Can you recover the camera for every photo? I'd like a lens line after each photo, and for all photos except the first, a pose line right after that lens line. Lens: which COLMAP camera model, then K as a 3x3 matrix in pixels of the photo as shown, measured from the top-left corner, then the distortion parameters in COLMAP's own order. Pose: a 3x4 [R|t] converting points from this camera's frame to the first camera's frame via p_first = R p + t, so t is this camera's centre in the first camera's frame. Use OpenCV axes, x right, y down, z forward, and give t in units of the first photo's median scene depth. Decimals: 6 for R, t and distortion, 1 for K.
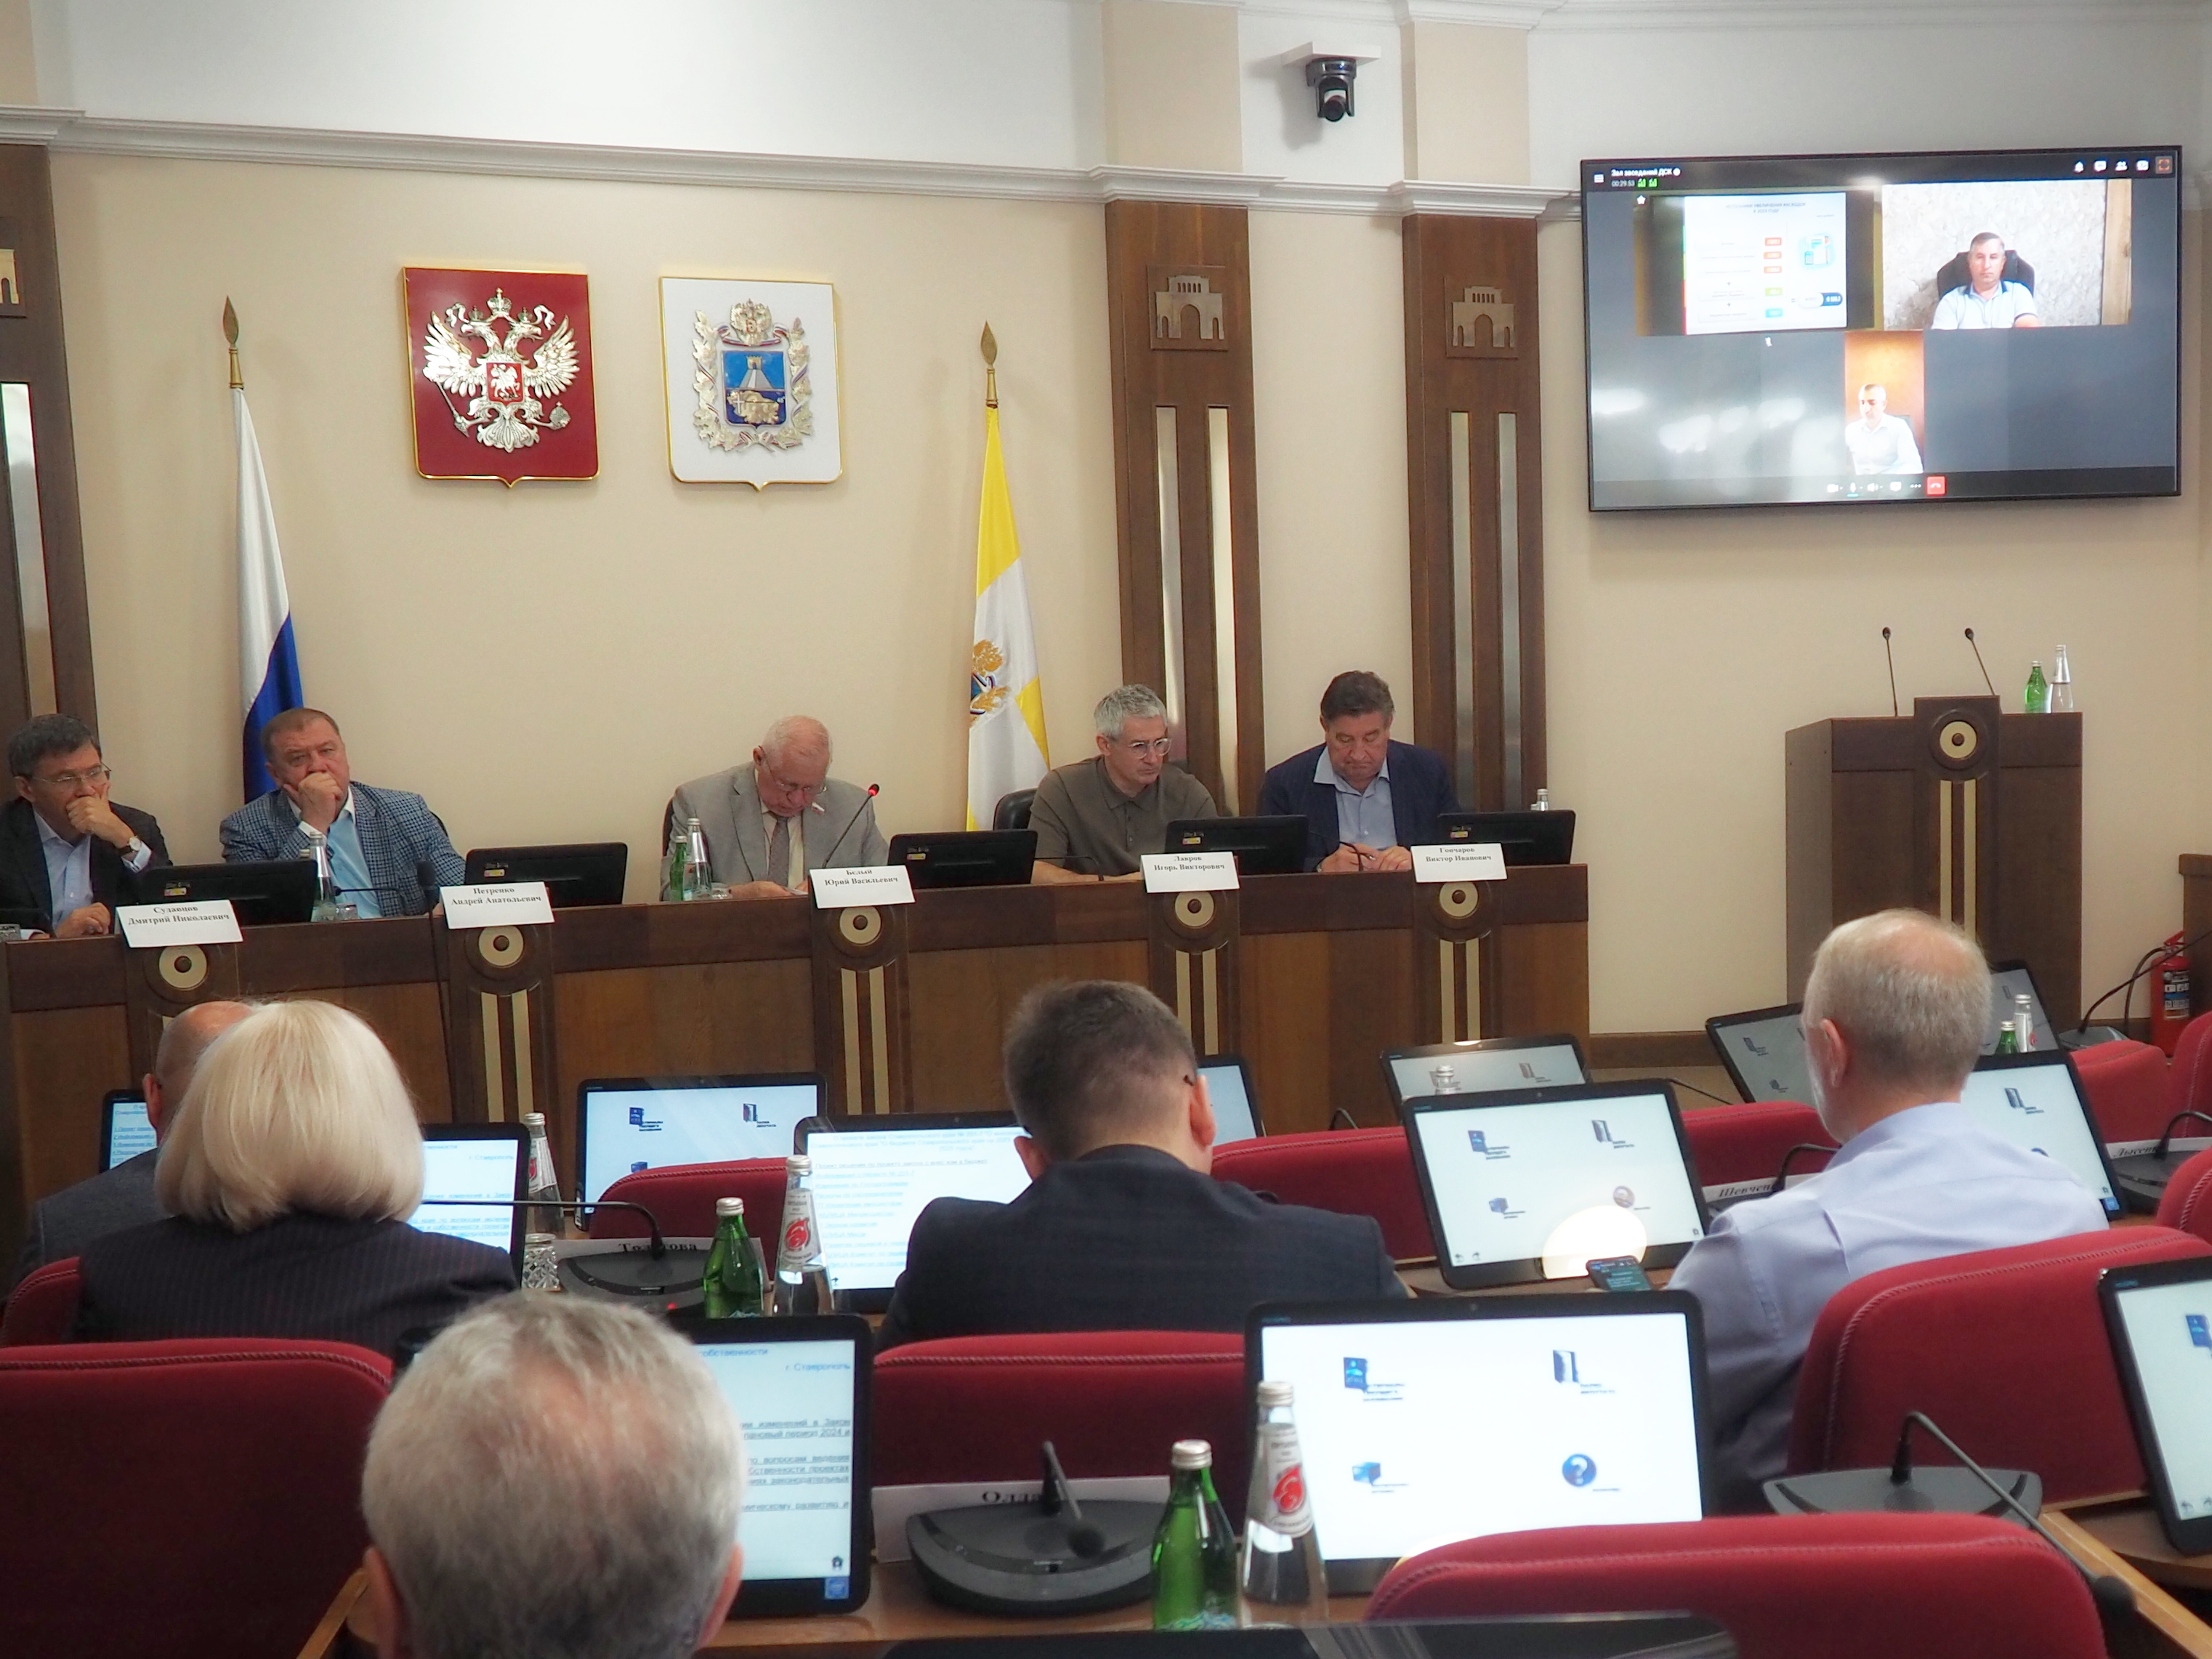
lens RADIAL K [[1540.3, 0, 1106.7], [0, 1540.3, 675.7], [0, 0, 1]] dist [0.036789, 0.003557]
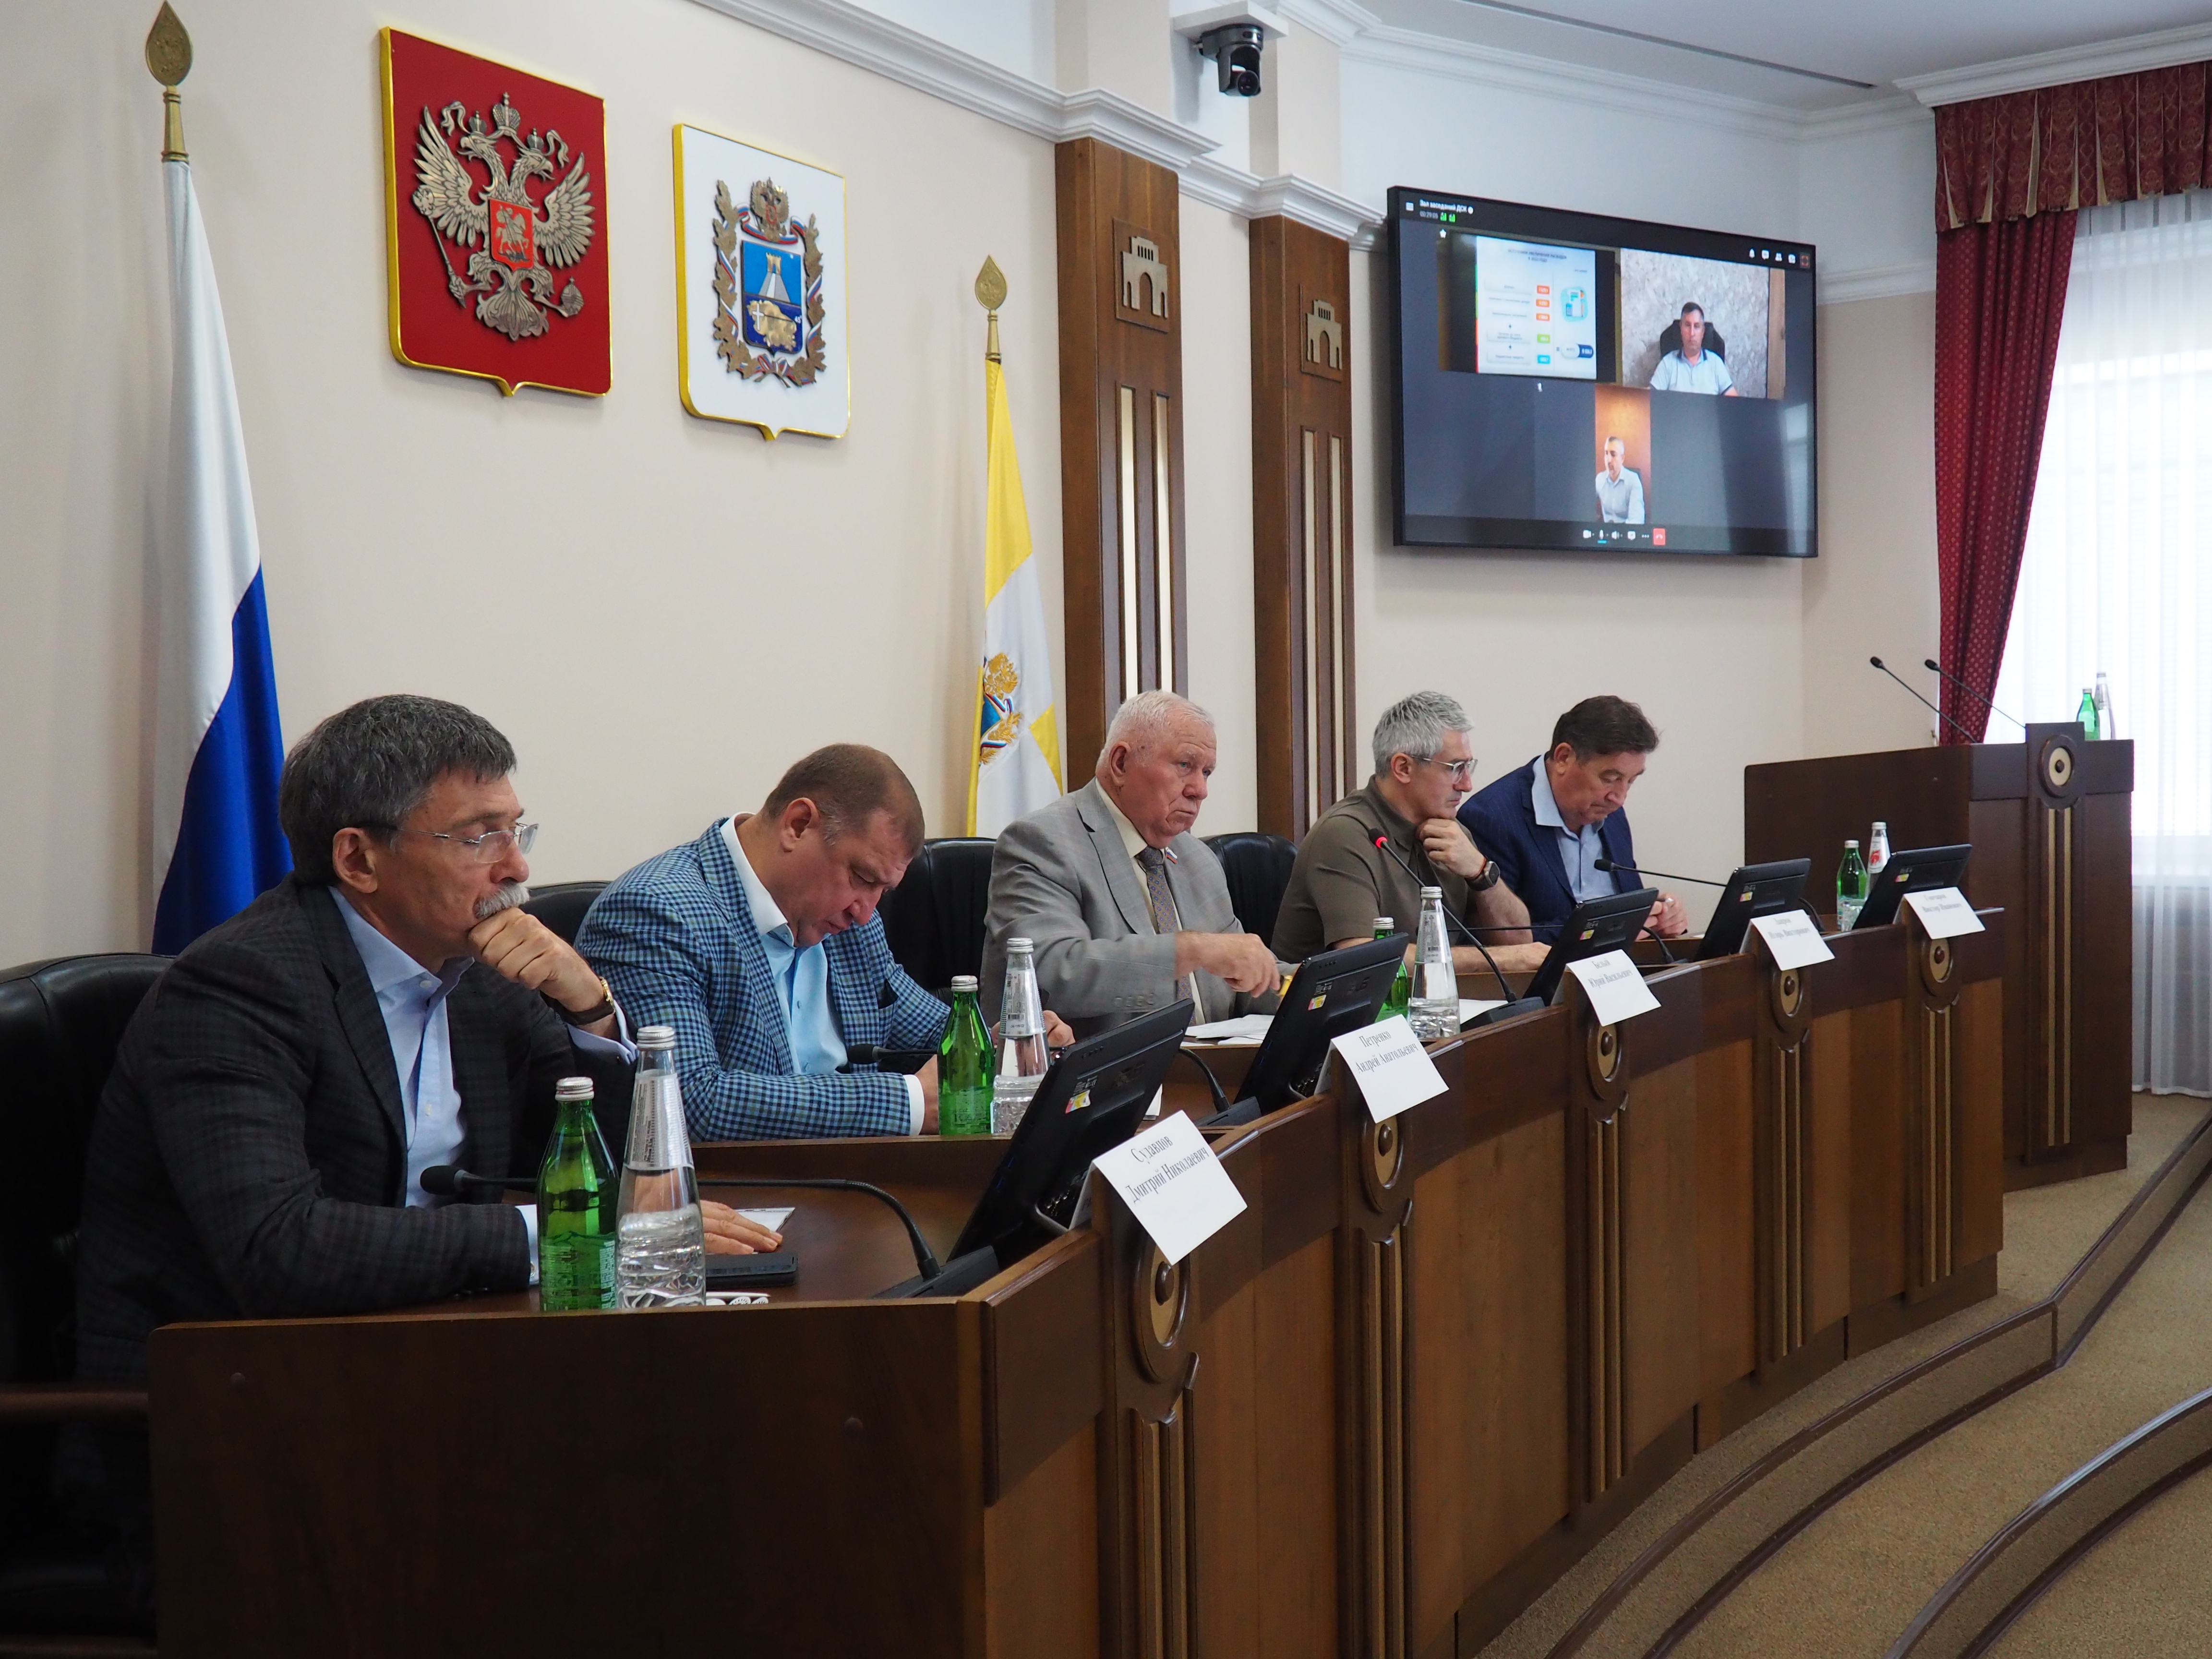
lens RADIAL K [[1540.3, 0, 1106.7], [0, 1540.3, 675.7], [0, 0, 1]] dist [0.036789, 0.003557]
pose [[0.946195, 0.011055, 0.323407, -0.237563], [0.000635, 0.999351, -0.036017, 0.014218], [-0.323596, 0.034285, 0.945574, 0.199933]]
